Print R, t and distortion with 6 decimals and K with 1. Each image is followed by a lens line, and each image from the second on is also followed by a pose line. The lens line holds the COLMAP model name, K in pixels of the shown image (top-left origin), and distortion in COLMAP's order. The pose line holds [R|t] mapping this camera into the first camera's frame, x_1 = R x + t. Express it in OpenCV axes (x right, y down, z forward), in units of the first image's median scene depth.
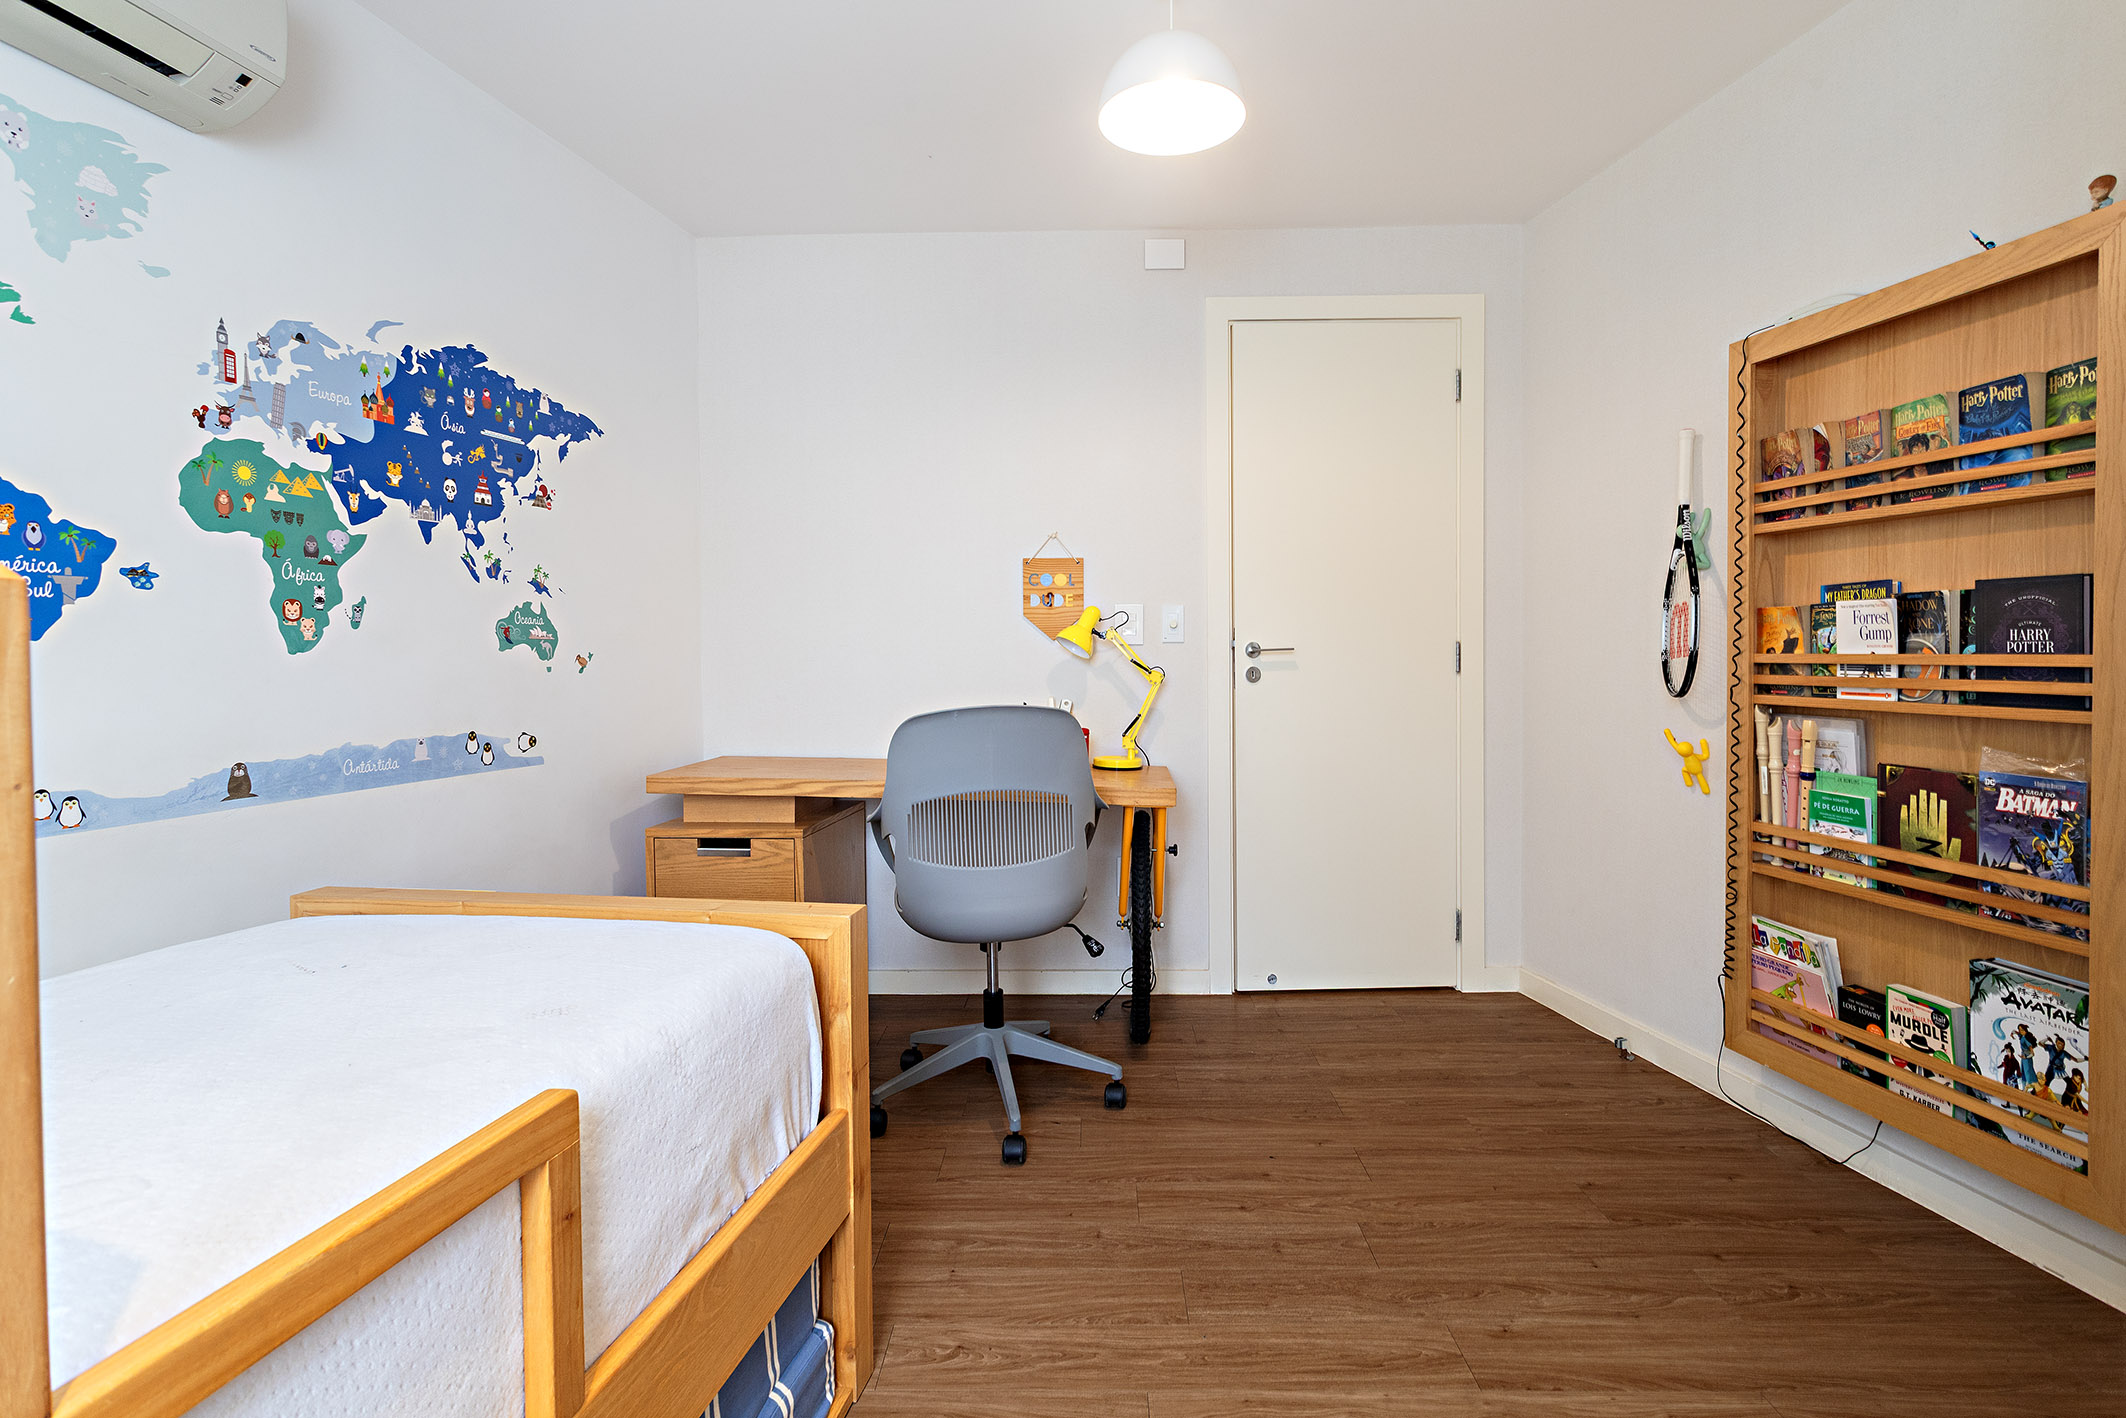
lens RADIAL K [[1015.8, 0, 1120.6], [0, 1015.8, 661.7], [0, 0, 1]] dist [0.005622, 0.001464]
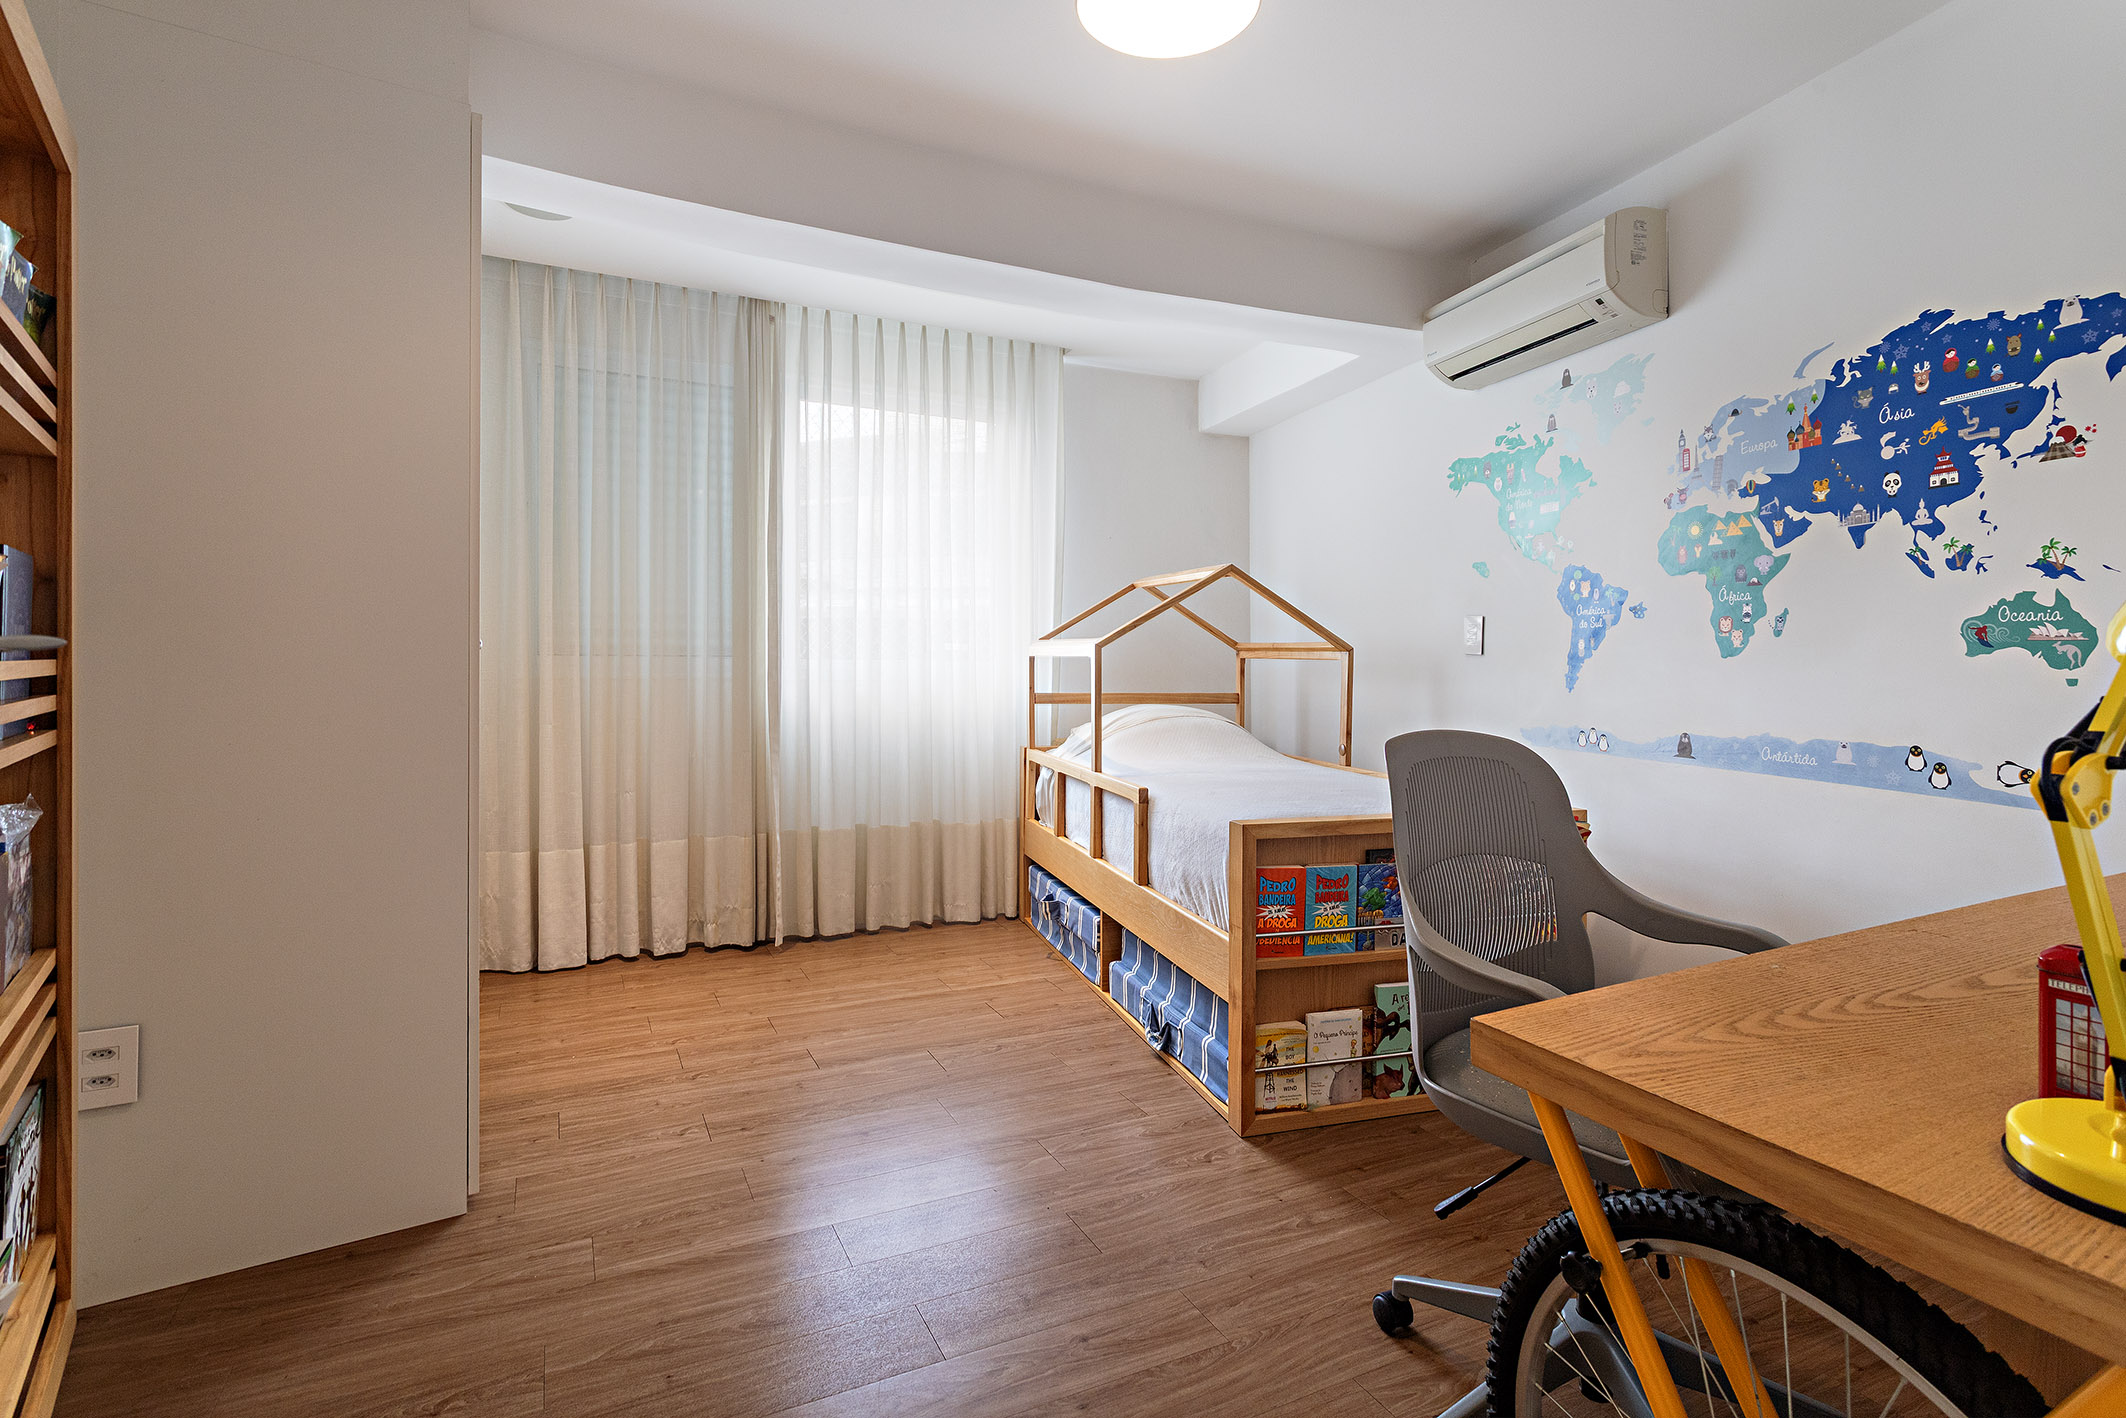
lens RADIAL K [[1015.8, 0, 1110.7], [0, 1015.8, 659.2], [0, 0, 1]] dist [0.005622, 0.001464]
pose [[-0.884715, 0.002974, -0.466122, 0.426716], [-0.004496, 0.999879, 0.014913, -0.018863], [0.466110, 0.015290, -0.884595, 1.533991]]
